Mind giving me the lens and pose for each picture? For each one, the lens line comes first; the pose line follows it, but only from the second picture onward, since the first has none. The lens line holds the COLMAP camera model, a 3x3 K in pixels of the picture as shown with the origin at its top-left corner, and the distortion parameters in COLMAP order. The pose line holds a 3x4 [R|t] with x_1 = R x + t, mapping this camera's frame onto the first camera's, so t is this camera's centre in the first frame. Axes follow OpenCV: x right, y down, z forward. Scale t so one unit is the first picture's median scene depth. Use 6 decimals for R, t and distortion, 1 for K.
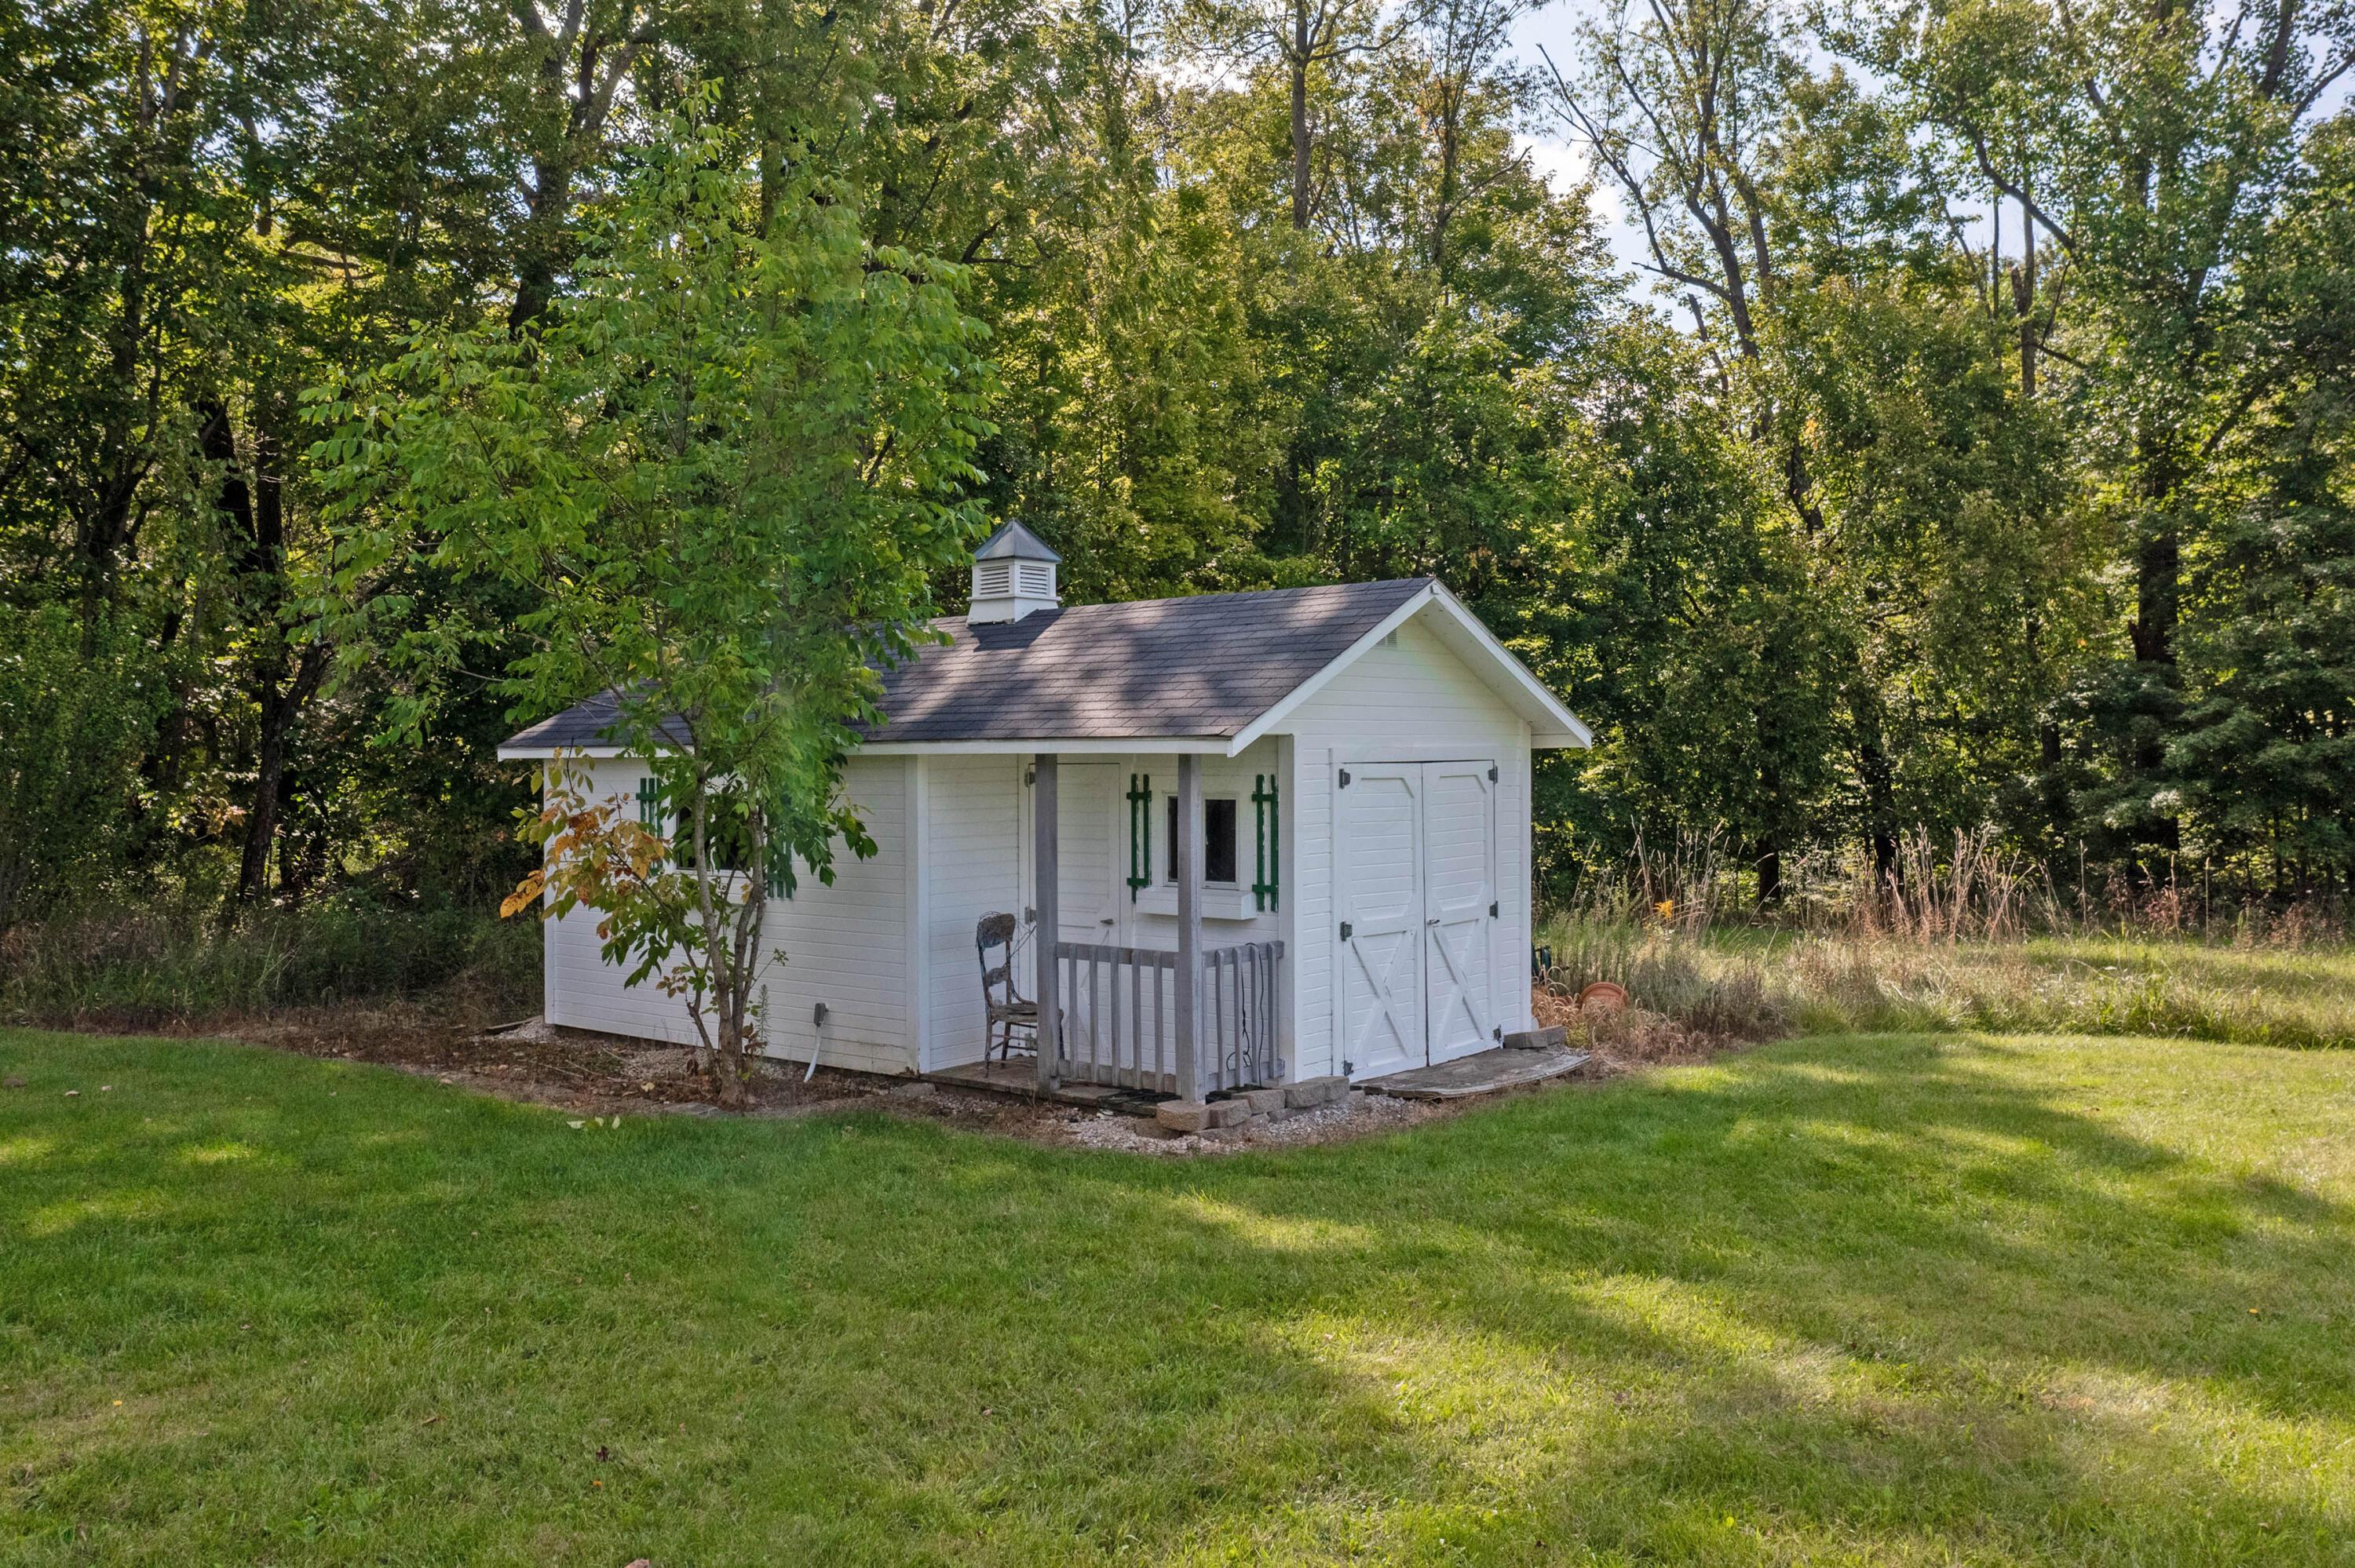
lens RADIAL K [[1831.6, 0, 1177.5], [0, 1831.6, 784.0], [0, 0, 1]] dist [0.006519, 0.001568]
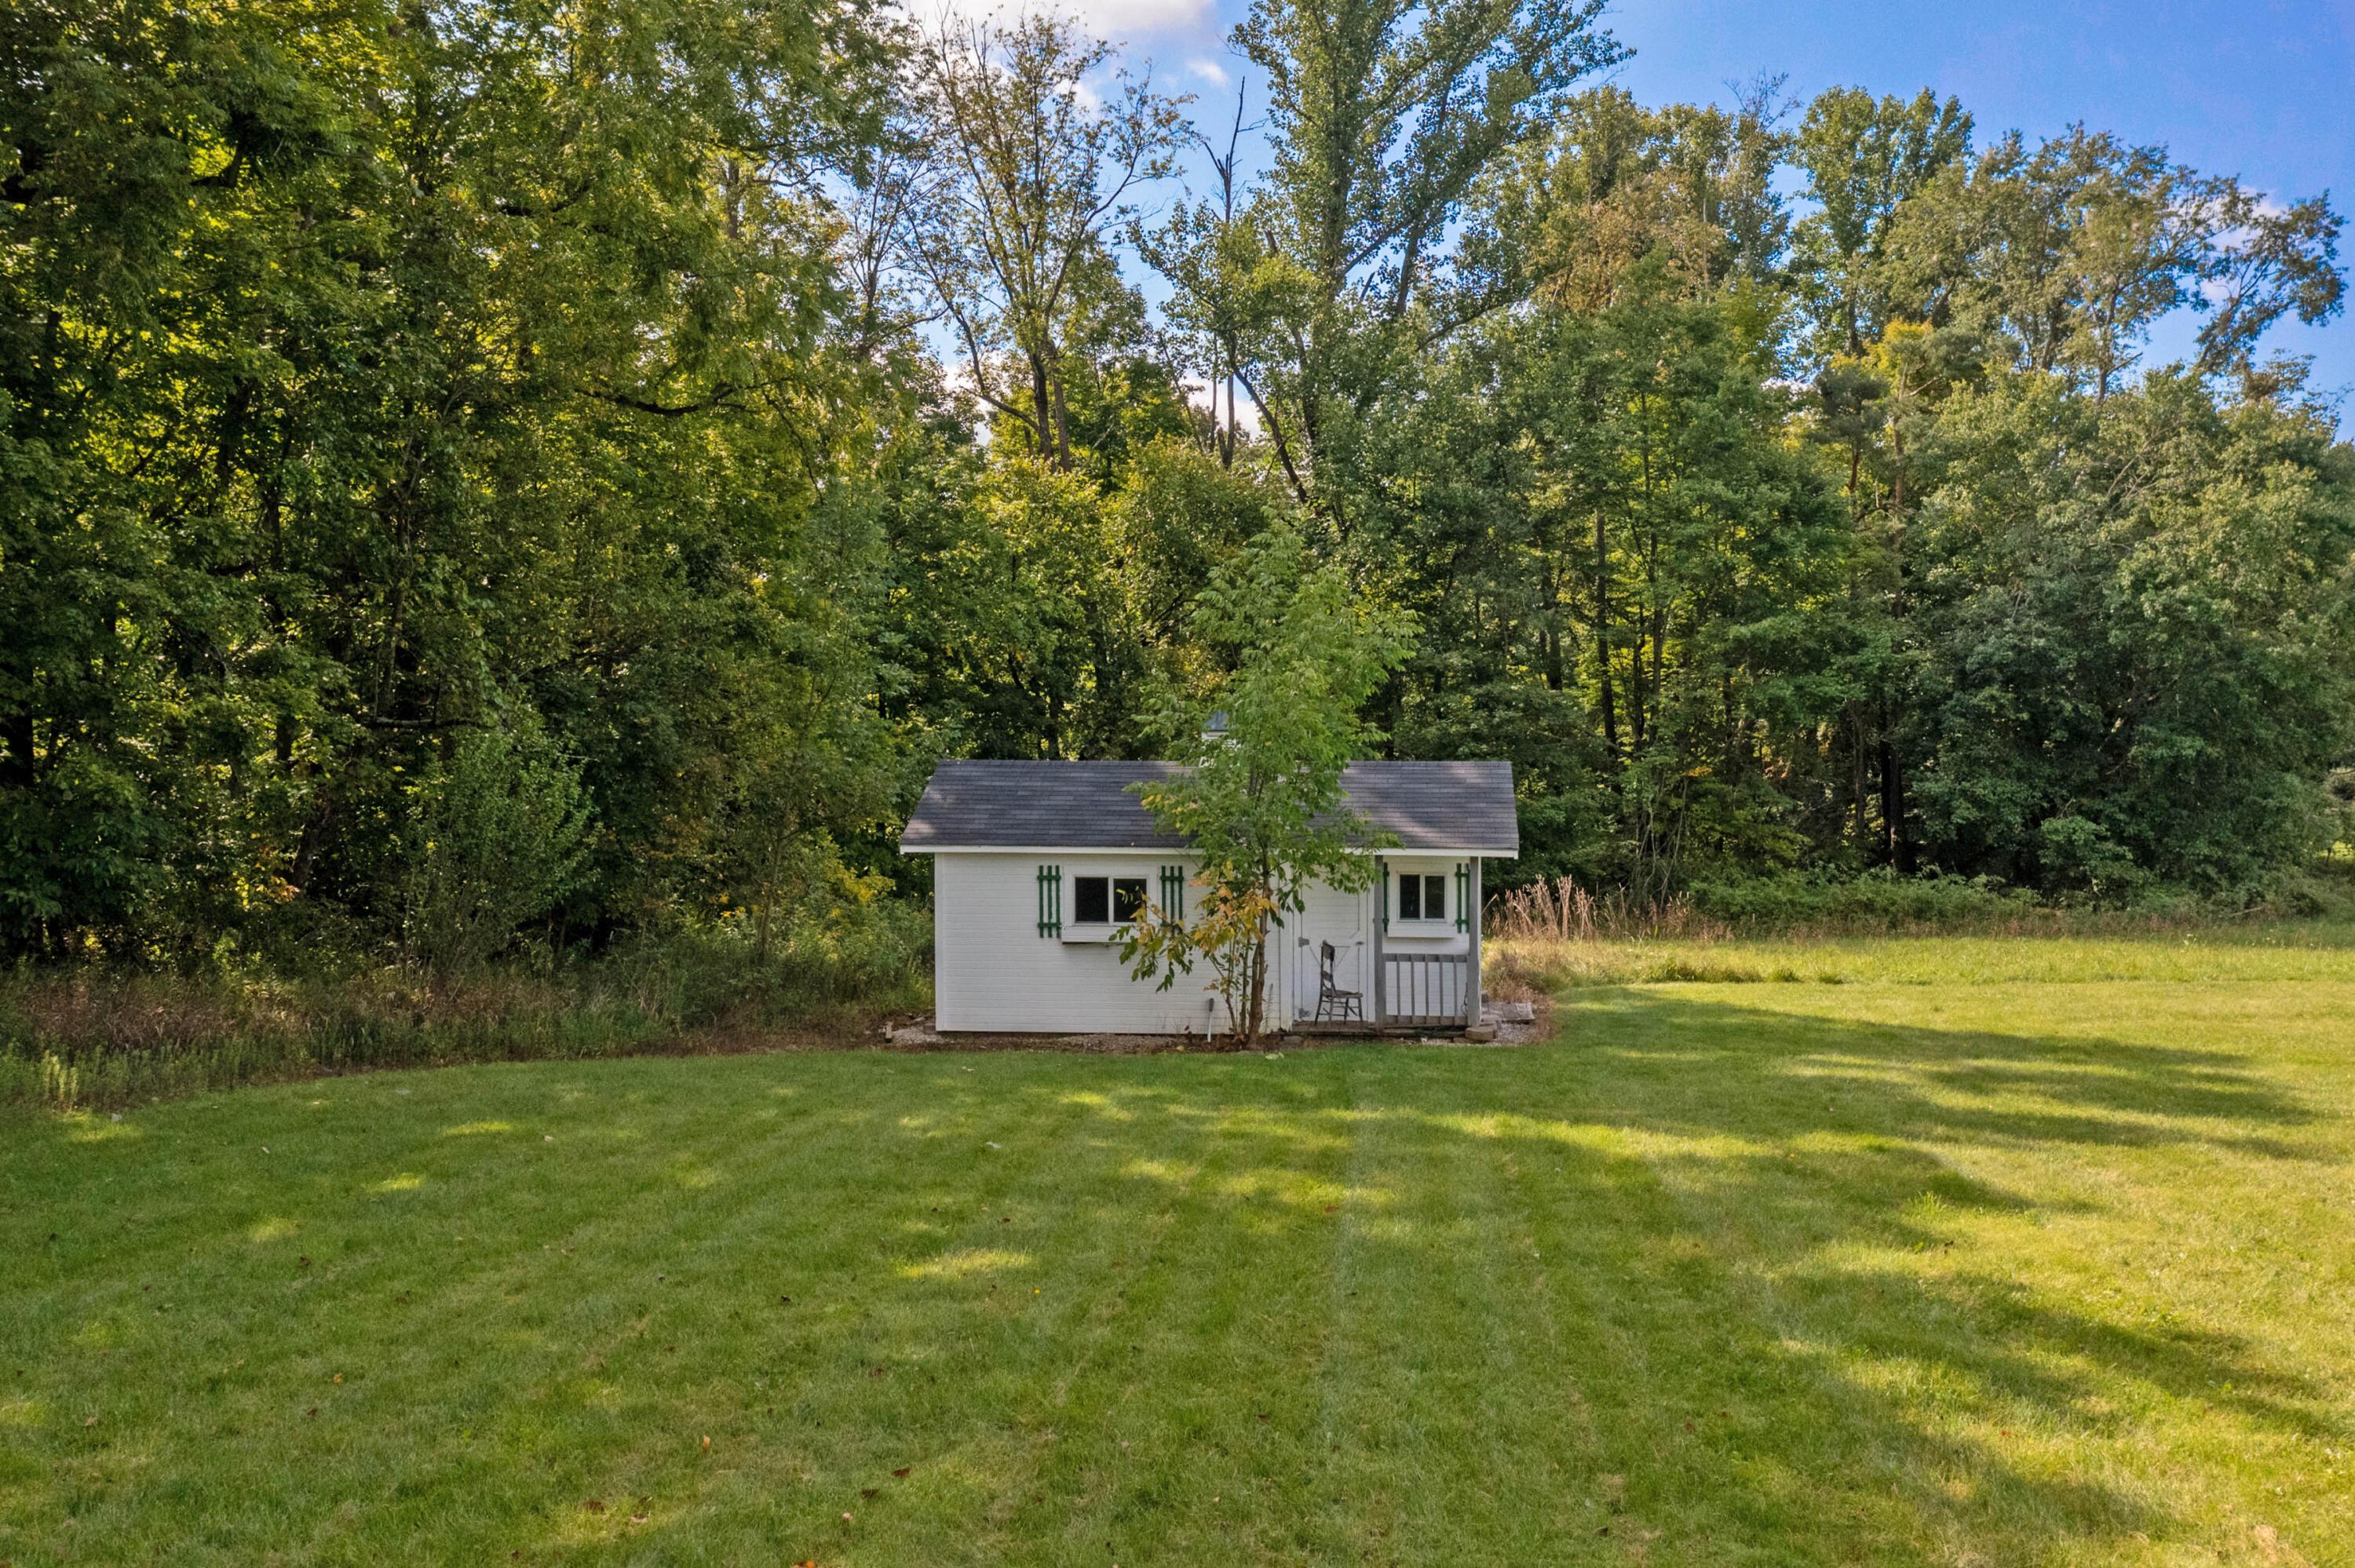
lens RADIAL K [[1831.6, 0, 1177.5], [0, 1831.6, 784.0], [0, 0, 1]] dist [0.006519, 0.001568]
pose [[0.854477, 0.001788, 0.519487, -1.156174], [0.003176, 0.999957, -0.008666, -0.068654], [-0.519480, 0.009055, 0.854434, -0.471427]]
